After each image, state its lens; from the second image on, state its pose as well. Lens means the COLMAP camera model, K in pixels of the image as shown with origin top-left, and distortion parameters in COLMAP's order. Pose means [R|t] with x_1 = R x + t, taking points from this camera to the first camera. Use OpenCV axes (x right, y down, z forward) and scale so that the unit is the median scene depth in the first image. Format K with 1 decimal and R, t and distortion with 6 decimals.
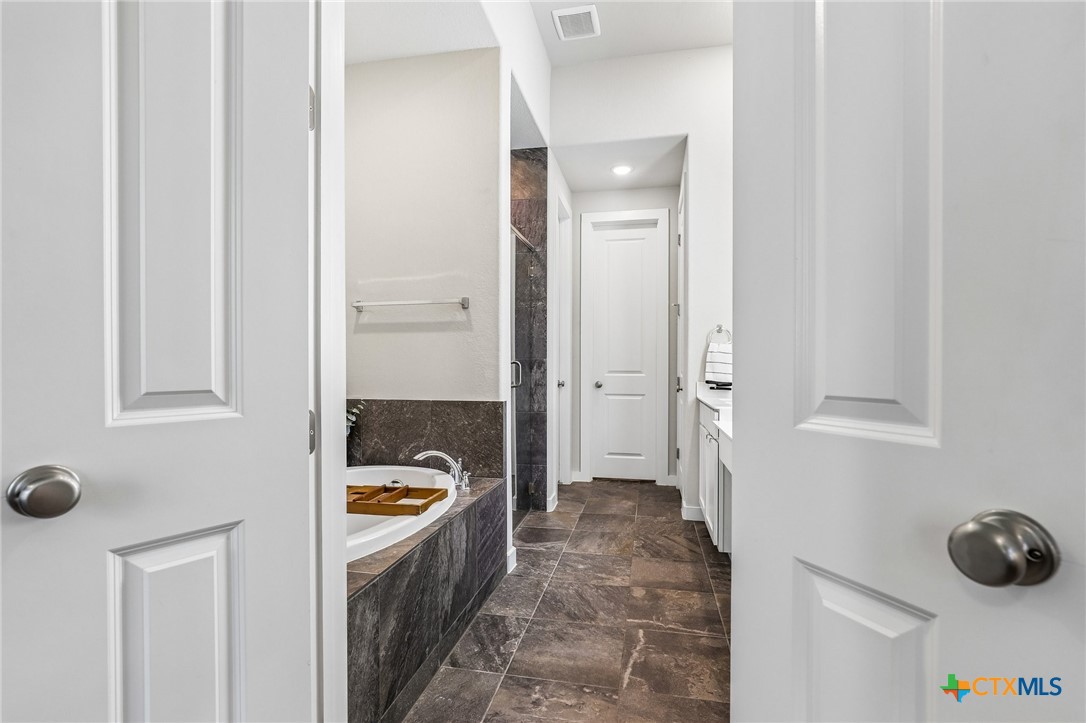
lens RADIAL K [[500.5, 0, 548.2], [0, 500.5, 359.6], [0, 0, 1]] dist [-0.003816, -0.000326]
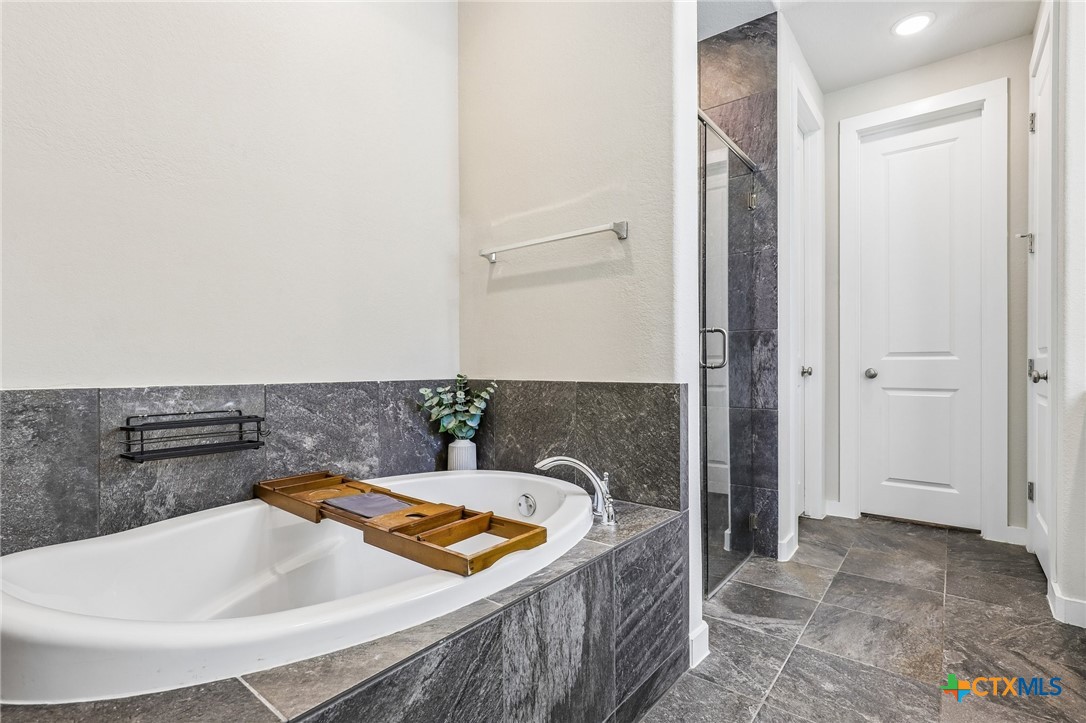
lens RADIAL K [[517.7, 0, 552.7], [0, 517.7, 363.0], [0, 0, 1]] dist [-0.010839, 0.007665]
pose [[0.896111, -0.004633, -0.443806, 0.036750], [0.007865, 0.999954, 0.005443, 0.040094], [0.443760, -0.008368, 0.896107, 0.277431]]
